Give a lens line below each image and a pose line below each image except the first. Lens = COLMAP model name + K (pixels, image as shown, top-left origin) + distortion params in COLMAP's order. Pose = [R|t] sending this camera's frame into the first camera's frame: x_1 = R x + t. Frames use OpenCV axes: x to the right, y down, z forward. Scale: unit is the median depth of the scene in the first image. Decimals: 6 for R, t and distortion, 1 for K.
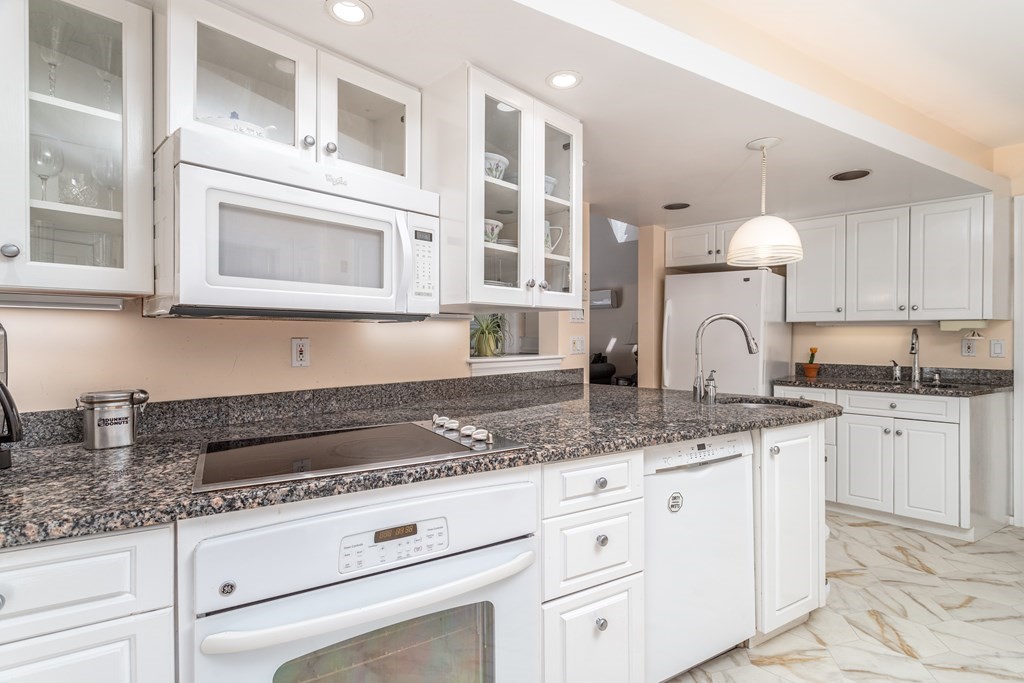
lens RADIAL K [[491.5, 0, 512.0], [0, 491.5, 341.5], [0, 0, 1]] dist [0.001678, 0.000410]
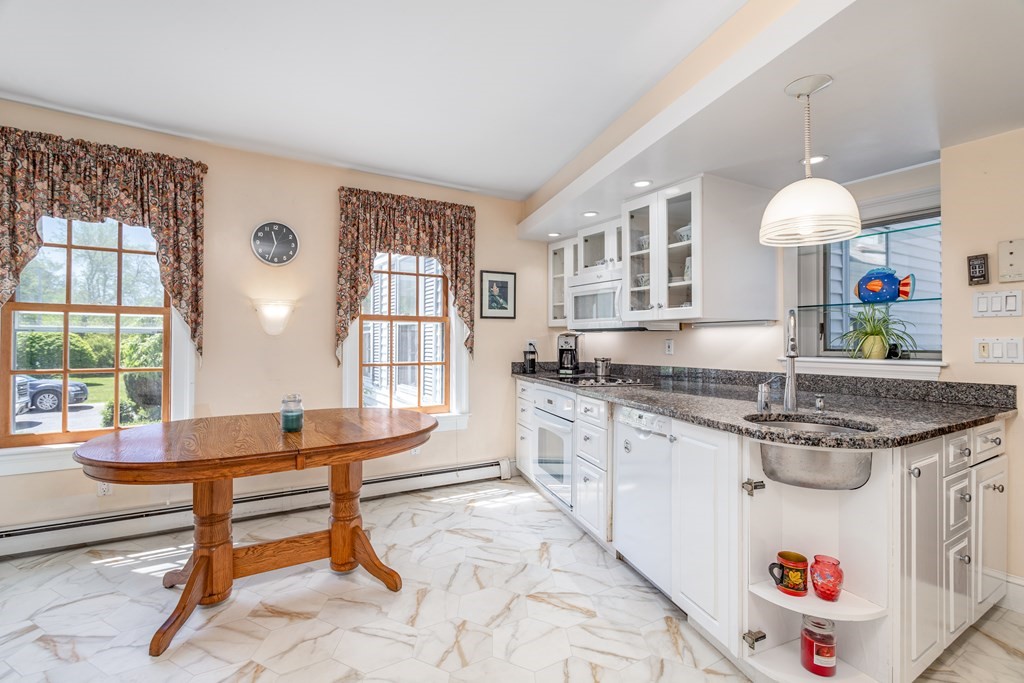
lens RADIAL K [[491.5, 0, 512.0], [0, 491.5, 341.5], [0, 0, 1]] dist [0.001678, 0.000410]
pose [[-0.234322, -0.000688, -0.972159, 1.669257], [-0.013257, 0.999909, 0.002488, 0.004484], [0.972069, 0.013471, -0.234310, 0.887234]]
